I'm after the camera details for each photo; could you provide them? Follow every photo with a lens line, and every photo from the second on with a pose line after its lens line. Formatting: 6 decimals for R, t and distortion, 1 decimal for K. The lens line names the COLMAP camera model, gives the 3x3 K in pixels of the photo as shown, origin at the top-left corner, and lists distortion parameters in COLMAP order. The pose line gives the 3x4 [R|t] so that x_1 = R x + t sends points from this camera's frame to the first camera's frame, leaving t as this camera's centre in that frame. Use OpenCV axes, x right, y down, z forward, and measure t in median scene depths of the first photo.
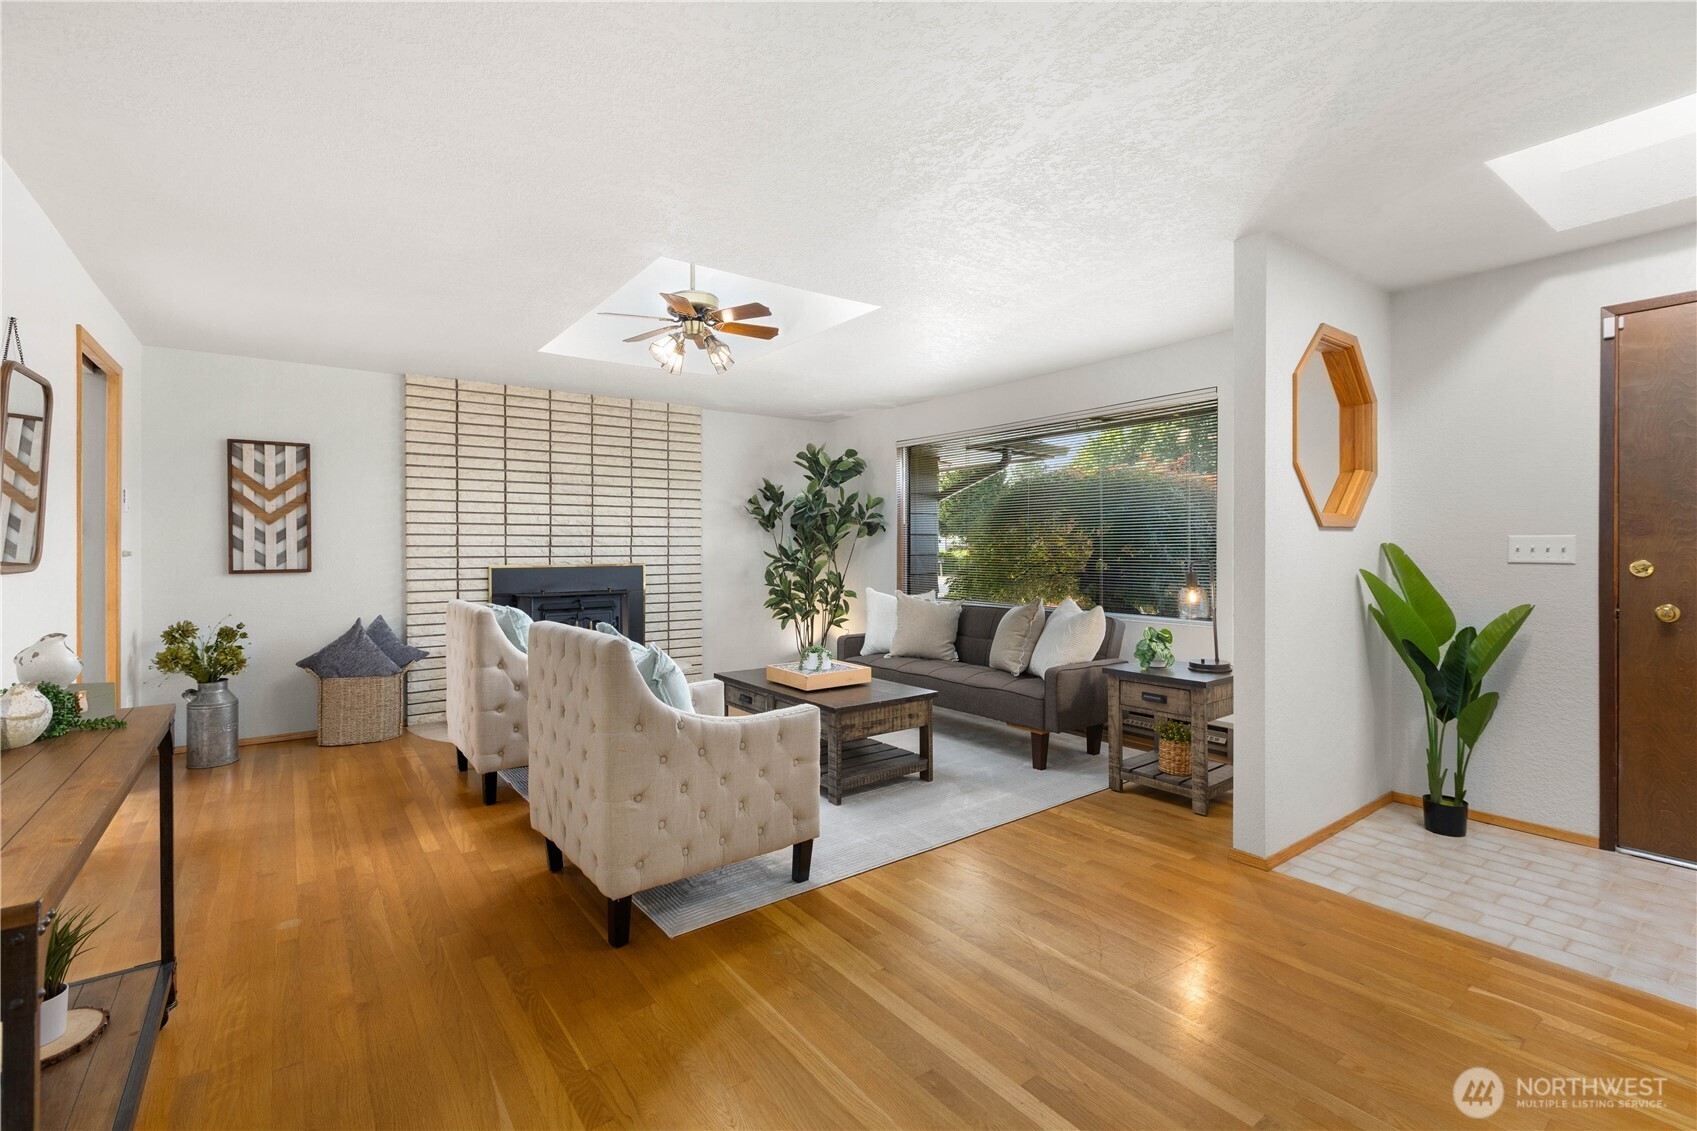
lens RADIAL K [[751.5, 0, 842.5], [0, 751.5, 550.8], [0, 0, 1]] dist [-0.005880, 0.002028]
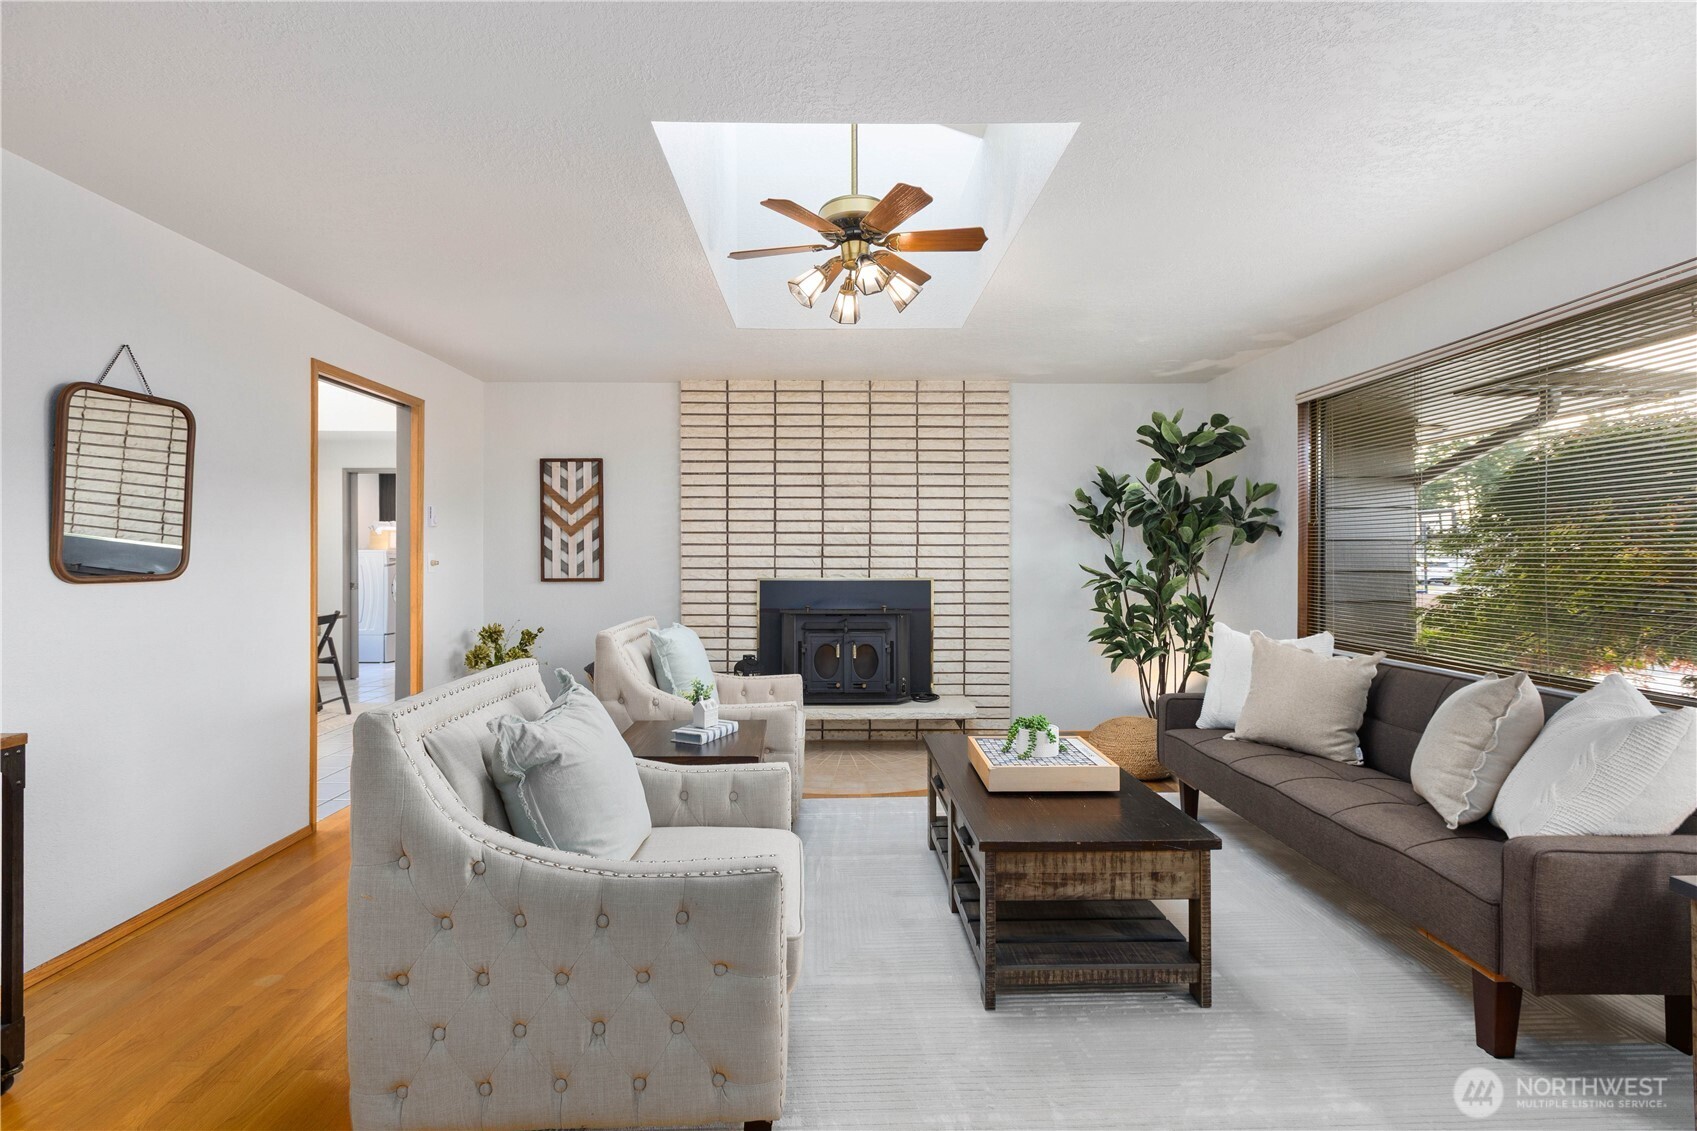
lens RADIAL K [[751.5, 0, 852.6], [0, 751.5, 555.3], [0, 0, 1]] dist [-0.005880, 0.002028]
pose [[0.814311, 0.001483, -0.580427, 0.164414], [-0.005620, 0.999970, -0.005330, -0.003586], [0.580402, 0.007602, 0.814295, 0.319834]]
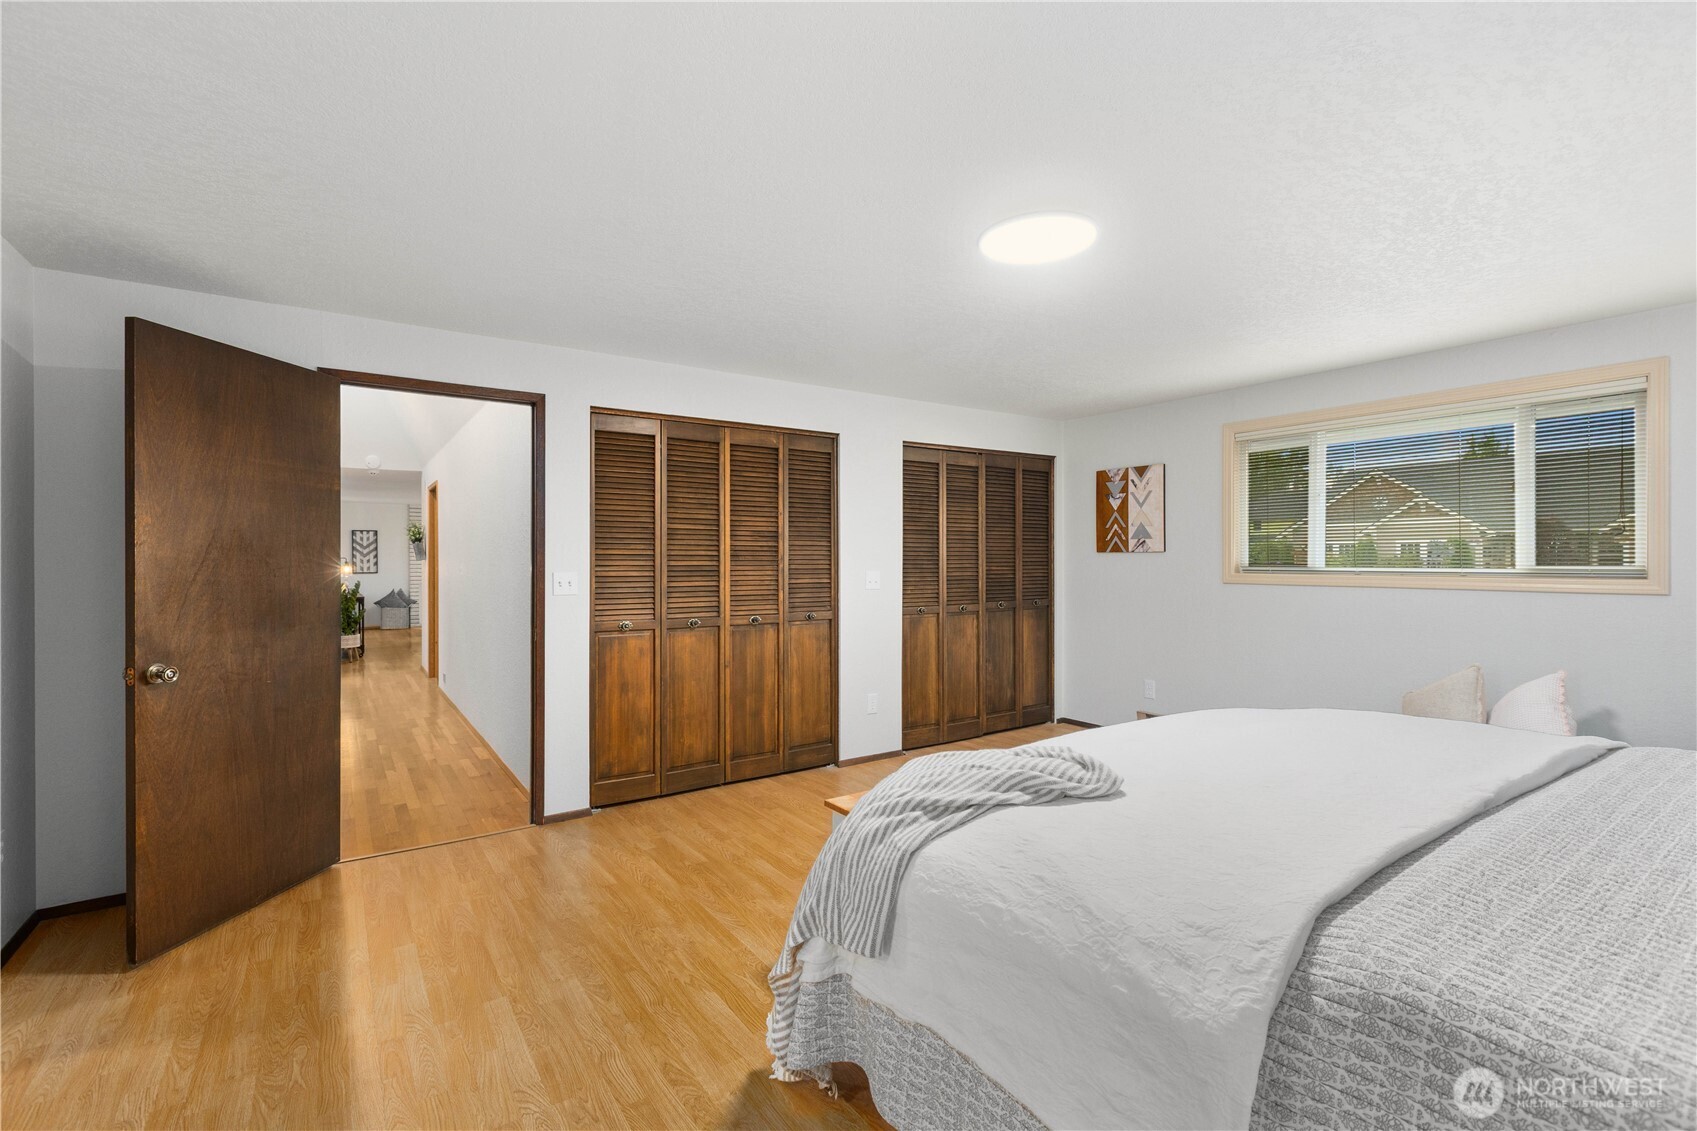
lens RADIAL K [[751.5, 0, 847.5], [0, 751.5, 564.5], [0, 0, 1]] dist [-0.005880, 0.002028]
pose [[0.999057, -0.003478, -0.043268, 1.177165], [0.003214, 0.999976, -0.006176, 0.016961], [0.043288, 0.006031, 0.999044, -1.737931]]
